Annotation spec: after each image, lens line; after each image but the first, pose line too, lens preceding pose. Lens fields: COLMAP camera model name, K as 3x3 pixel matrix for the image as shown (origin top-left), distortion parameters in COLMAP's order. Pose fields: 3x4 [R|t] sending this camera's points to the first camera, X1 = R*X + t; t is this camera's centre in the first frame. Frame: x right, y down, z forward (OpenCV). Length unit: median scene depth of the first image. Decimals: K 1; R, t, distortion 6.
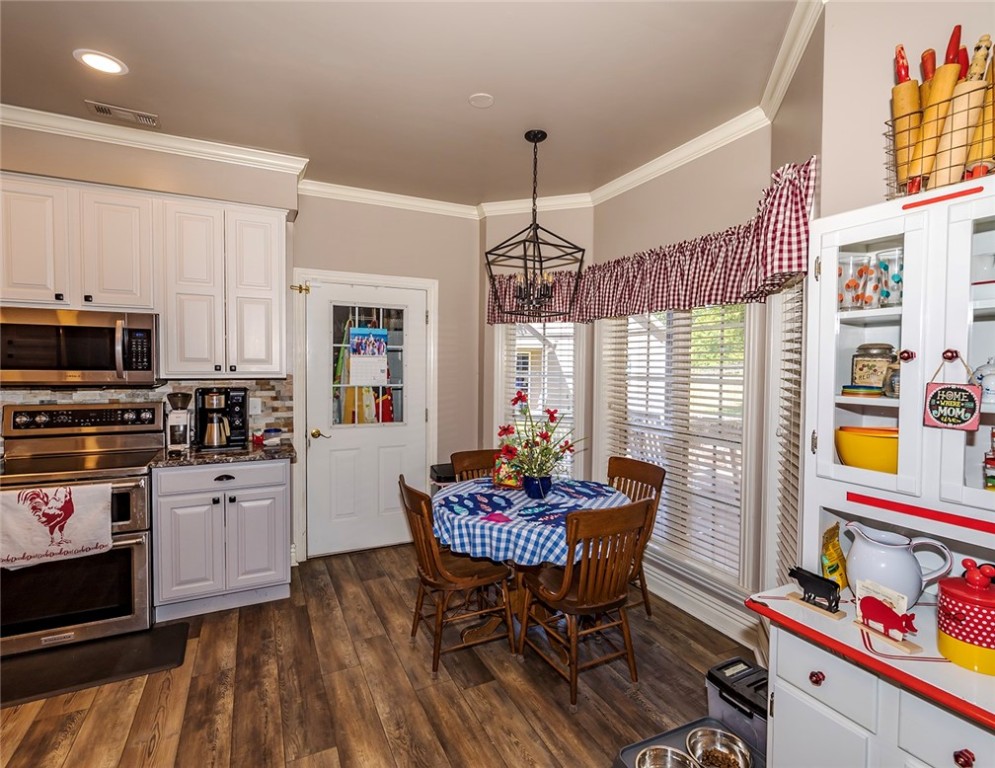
lens RADIAL K [[465.6, 0, 497.5], [0, 465.6, 384.0], [0, 0, 1]] dist [-0.002096, -0.000570]
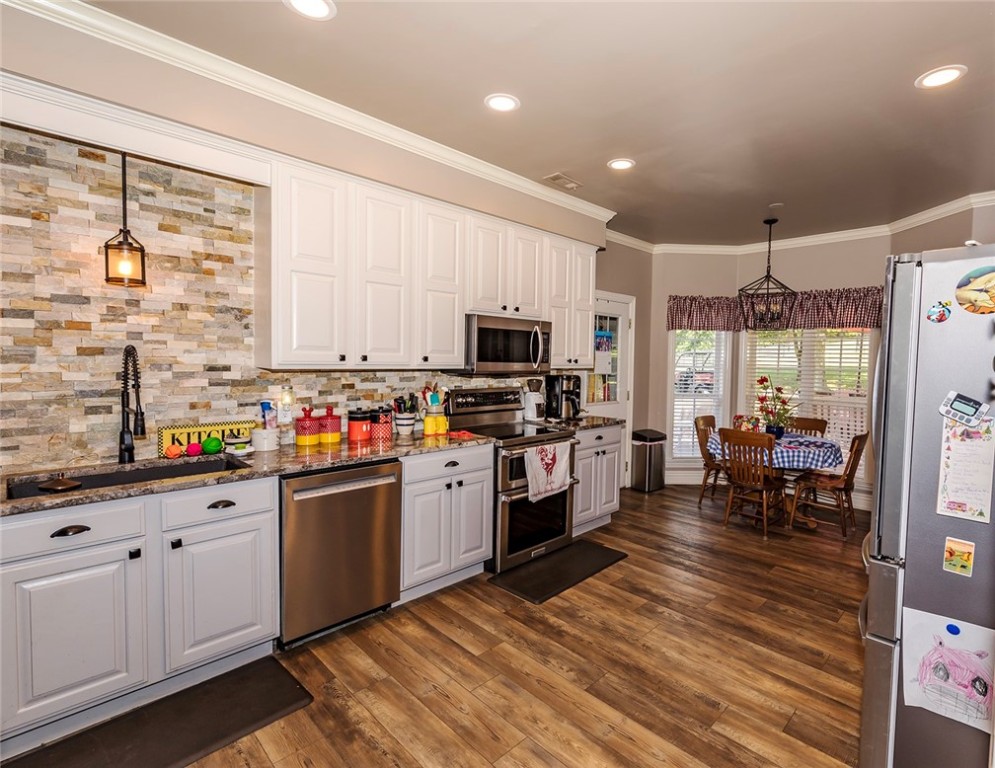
lens RADIAL K [[481.0, 0, 497.5], [0, 481.0, 384.0], [0, 0, 1]] dist [-0.000451, -0.000117]
pose [[0.943855, -0.010210, 0.330203, -1.417649], [0.002221, 0.999696, 0.024562, -0.001648], [-0.330353, -0.022450, 0.943590, -0.309010]]
